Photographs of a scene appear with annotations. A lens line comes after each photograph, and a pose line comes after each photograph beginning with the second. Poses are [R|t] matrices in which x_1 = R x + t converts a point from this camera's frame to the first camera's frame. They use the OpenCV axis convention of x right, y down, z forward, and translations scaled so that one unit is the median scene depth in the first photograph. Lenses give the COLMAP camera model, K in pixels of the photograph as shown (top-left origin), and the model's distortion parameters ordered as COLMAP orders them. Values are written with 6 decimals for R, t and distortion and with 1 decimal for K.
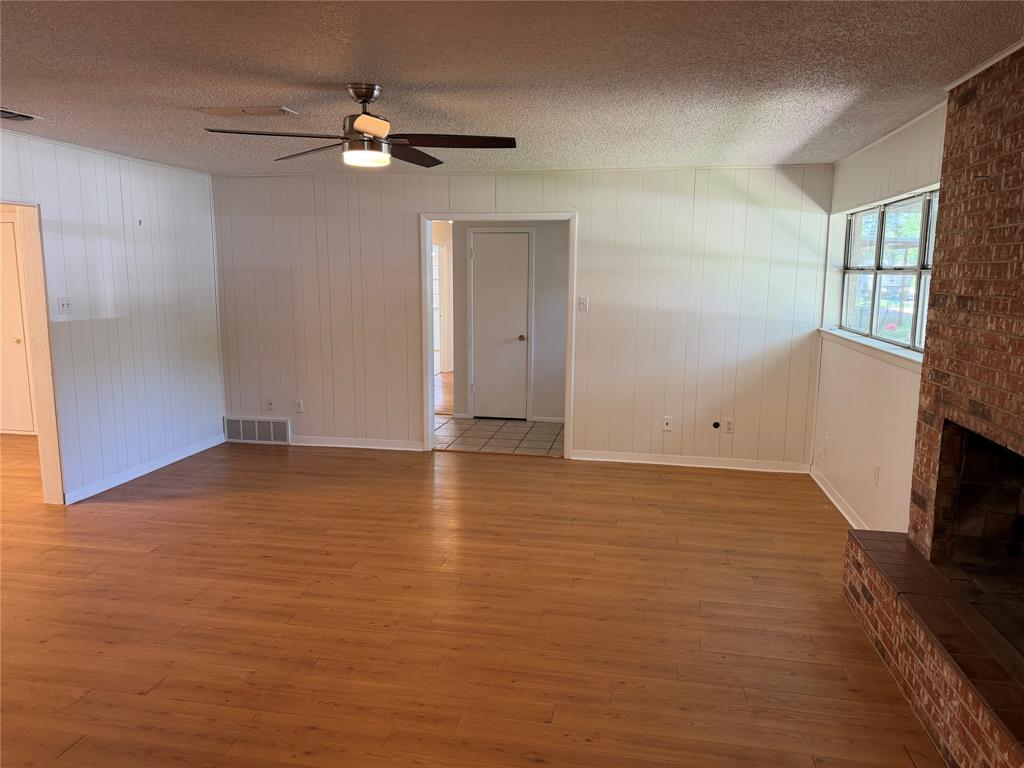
lens RADIAL K [[728.0, 0, 511.0], [0, 728.0, 385.7], [0, 0, 1]] dist [0.060022, -0.062509]
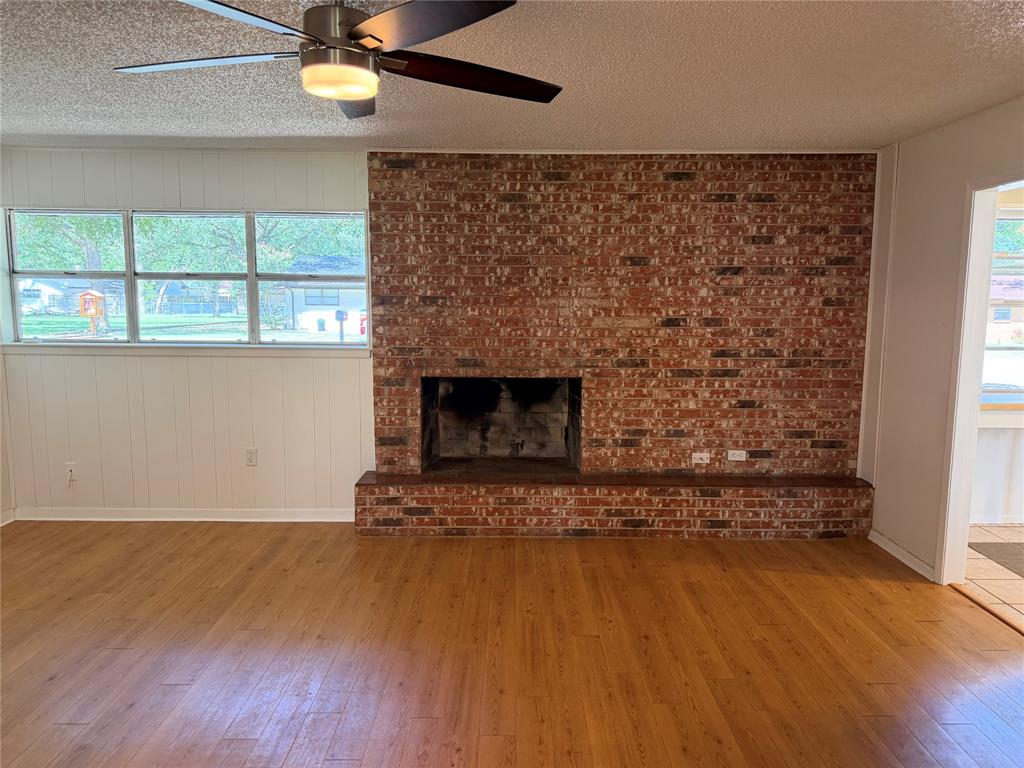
lens RADIAL K [[728.0, 0, 511.8], [0, 728.0, 381.2], [0, 0, 1]] dist [0.060022, -0.062509]
pose [[-0.188387, -0.123043, 0.974357, -0.817964], [0.140410, 0.978554, 0.150720, -0.133003], [-0.972006, 0.165203, -0.167070, 0.966888]]
